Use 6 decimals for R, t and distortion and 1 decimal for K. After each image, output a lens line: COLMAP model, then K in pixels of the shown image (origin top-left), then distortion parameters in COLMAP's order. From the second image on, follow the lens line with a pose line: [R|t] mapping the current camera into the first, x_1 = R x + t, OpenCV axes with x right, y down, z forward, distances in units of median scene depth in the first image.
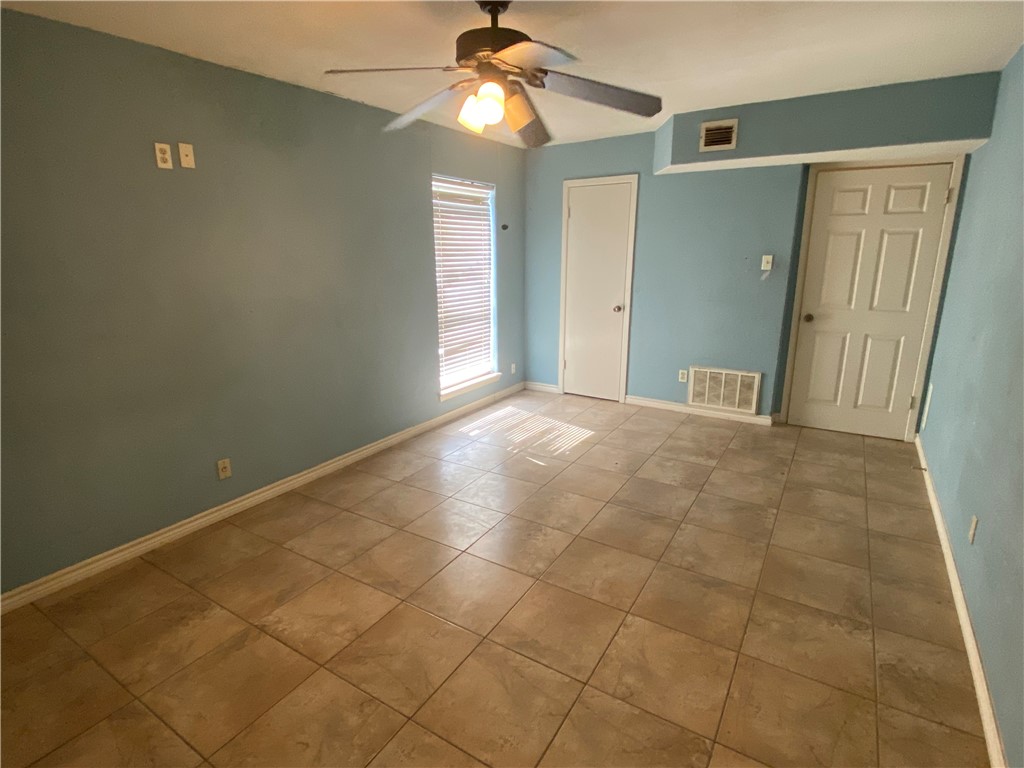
lens RADIAL K [[533.8, 0, 502.0], [0, 533.8, 392.8], [0, 0, 1]] dist [0.028156, -0.005557]
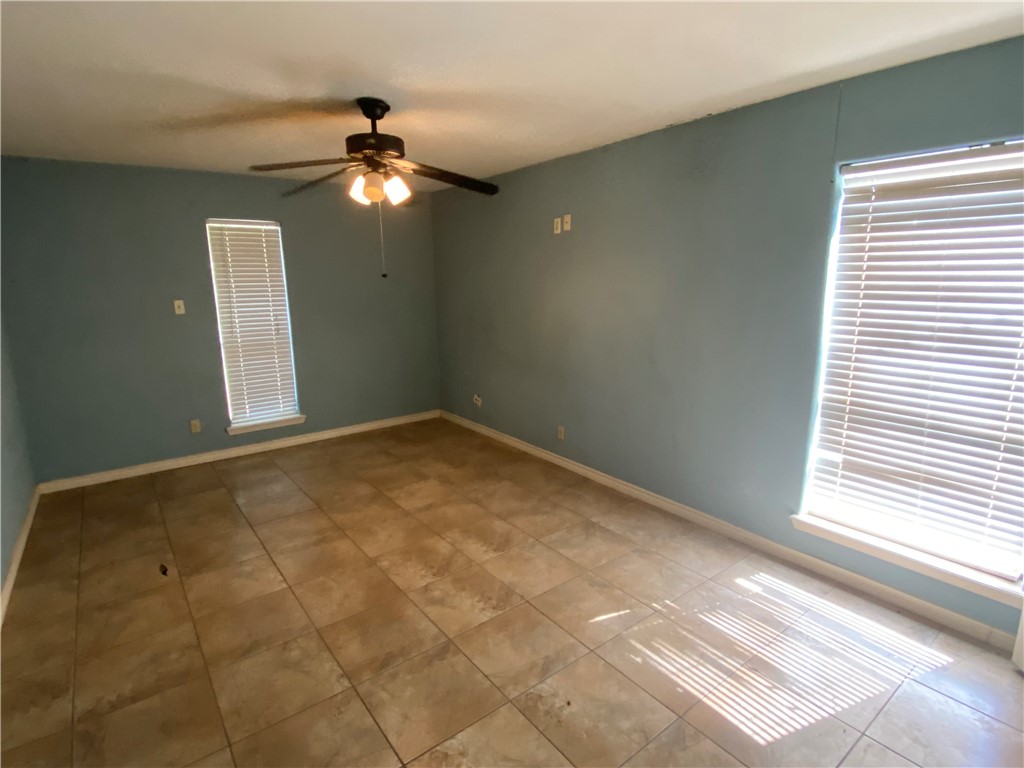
lens RADIAL K [[533.8, 0, 506.3], [0, 533.8, 375.5], [0, 0, 1]] dist [0.028156, -0.005557]
pose [[-0.361136, 0.189927, -0.912967, 0.849532], [-0.227221, 0.931608, 0.283685, -0.389331], [0.904407, 0.309894, -0.293282, 1.297091]]
